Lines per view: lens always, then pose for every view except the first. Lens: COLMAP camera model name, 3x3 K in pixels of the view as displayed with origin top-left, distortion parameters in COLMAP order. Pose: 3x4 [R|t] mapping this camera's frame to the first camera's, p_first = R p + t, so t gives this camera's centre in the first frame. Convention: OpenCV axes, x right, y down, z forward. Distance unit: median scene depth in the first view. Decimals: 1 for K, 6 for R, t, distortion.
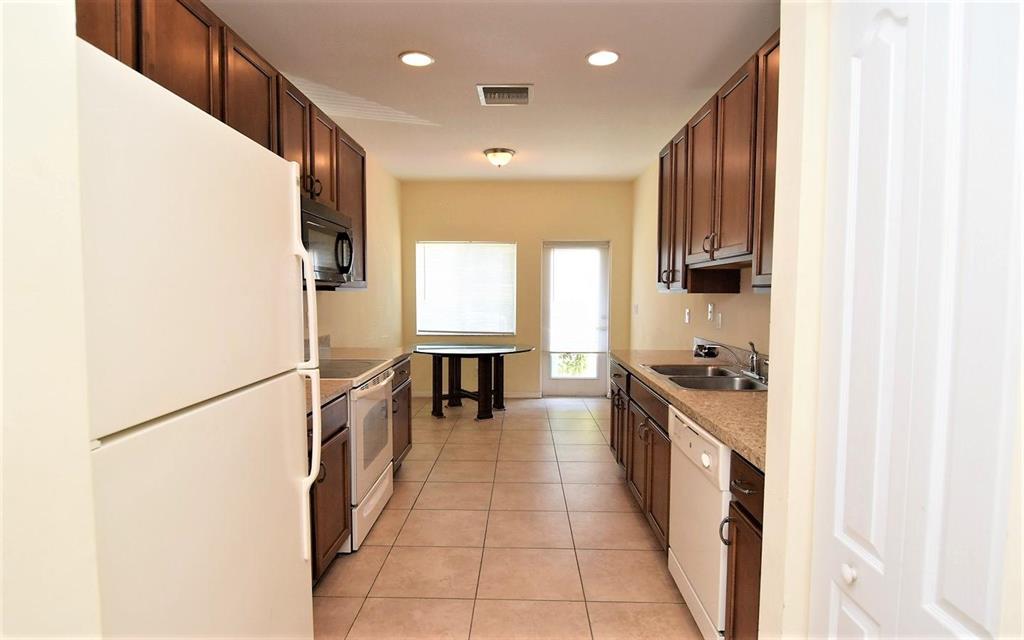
lens RADIAL K [[551.7, 0, 509.9], [0, 551.7, 327.1], [0, 0, 1]] dist [0.004604, -0.018830]
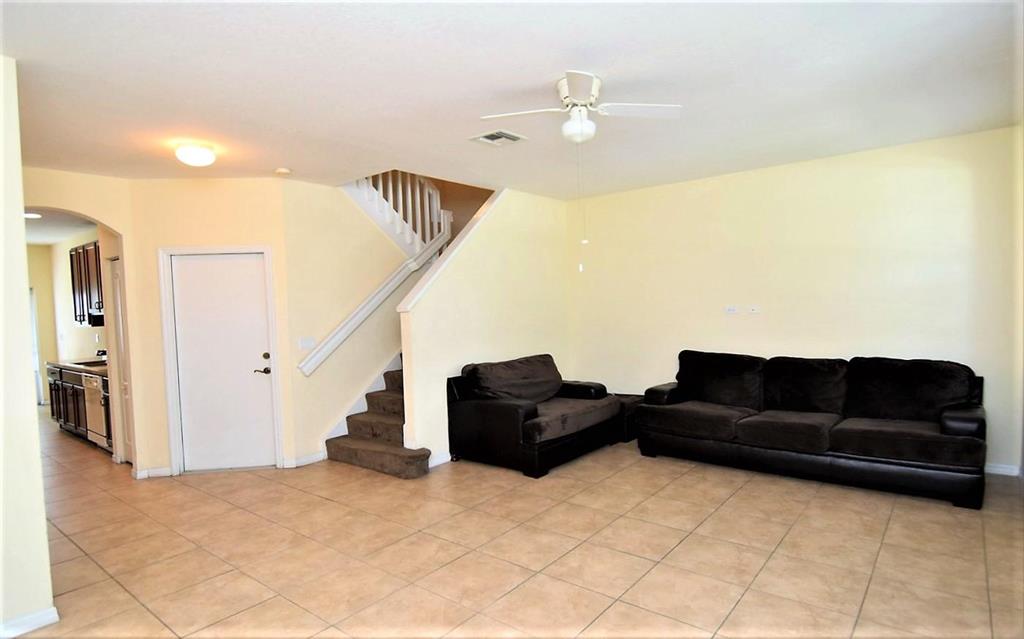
lens RADIAL K [[551.7, 0, 511.3], [0, 551.7, 328.5], [0, 0, 1]] dist [0.004604, -0.018830]
pose [[0.616042, -0.057916, 0.785582, -0.184052], [0.087323, 0.996168, 0.004963, 0.041335], [-0.782858, 0.065542, 0.618738, -0.843620]]
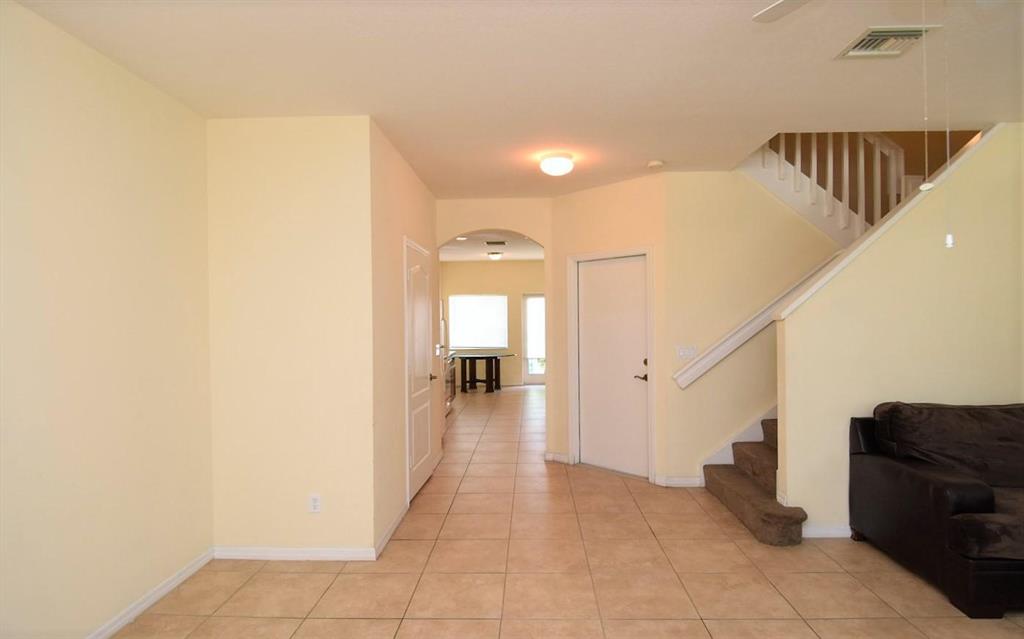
lens RADIAL K [[551.7, 0, 511.0], [0, 551.7, 325.3], [0, 0, 1]] dist [0.004604, -0.018830]
pose [[0.999670, -0.013748, -0.021712, 0.068325], [0.012526, 0.998383, -0.055454, 0.043178], [0.022439, 0.055163, 0.998225, -0.835177]]
